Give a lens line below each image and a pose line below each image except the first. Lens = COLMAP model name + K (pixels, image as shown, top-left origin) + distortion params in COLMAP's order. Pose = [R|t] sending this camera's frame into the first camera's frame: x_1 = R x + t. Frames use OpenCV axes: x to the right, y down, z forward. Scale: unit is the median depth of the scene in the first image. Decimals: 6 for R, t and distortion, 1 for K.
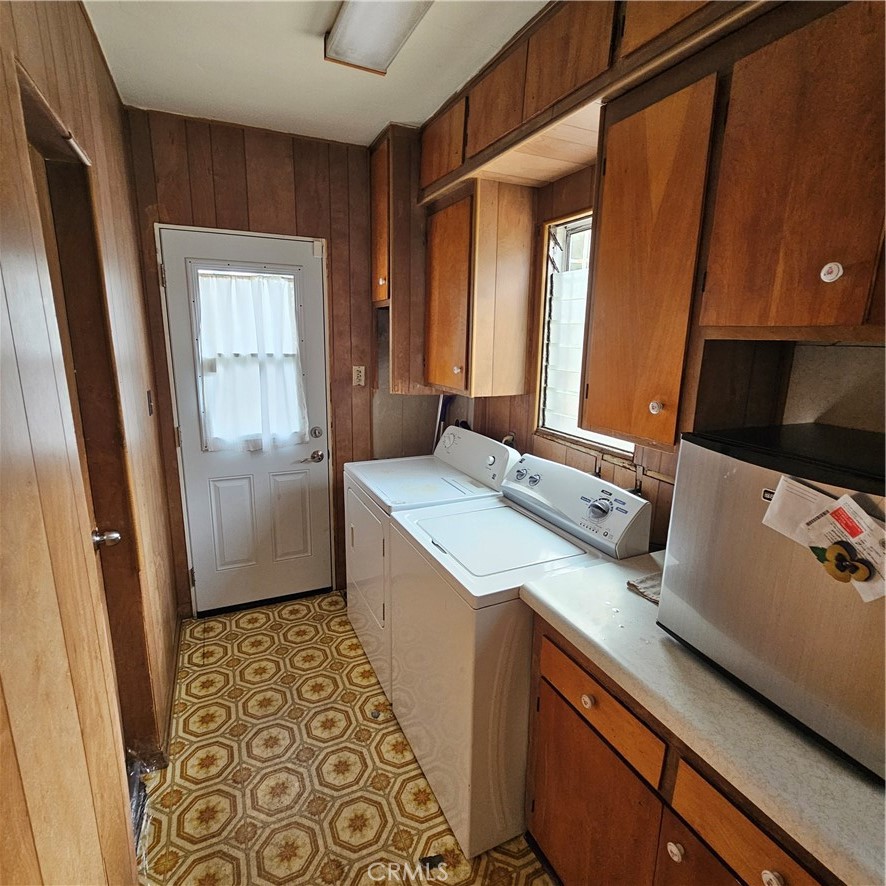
lens RADIAL K [[486.2, 0, 443.2], [0, 486.2, 442.5], [0, 0, 1]] dist [0.001431, -0.002874]
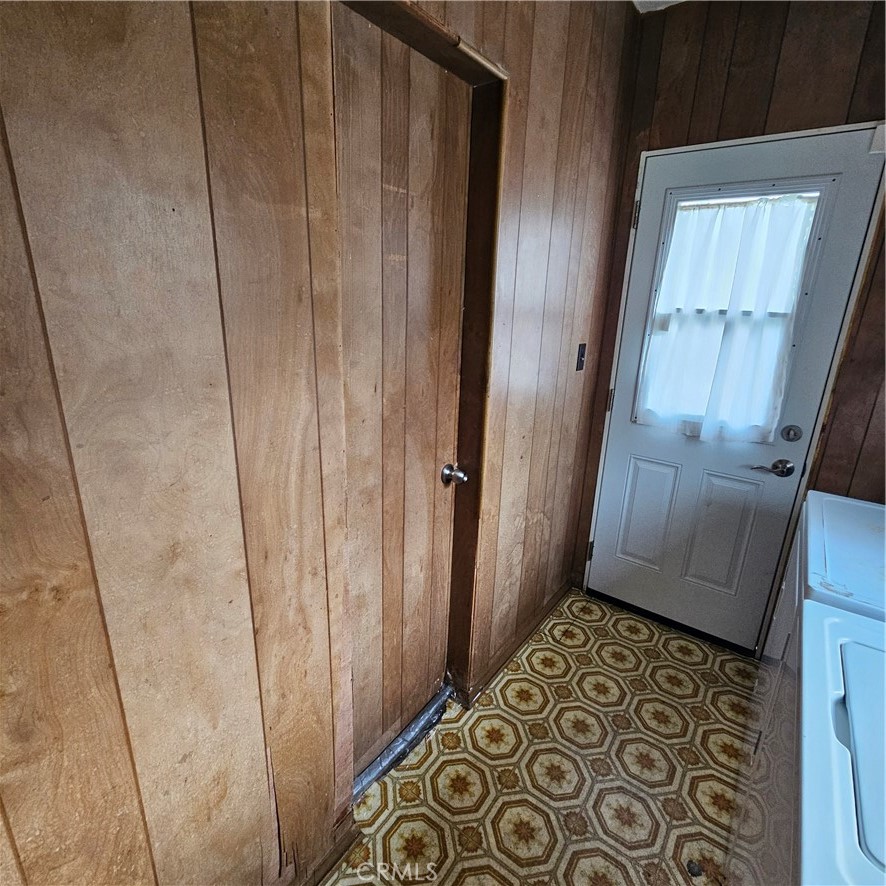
lens RADIAL K [[486.2, 0, 440.4], [0, 486.2, 441.0], [0, 0, 1]] dist [0.001431, -0.002874]
pose [[0.476993, 0.253519, -0.841550, 0.086692], [-0.211811, 0.962433, 0.169880, -0.025123], [0.853003, 0.097218, 0.512772, 0.277611]]
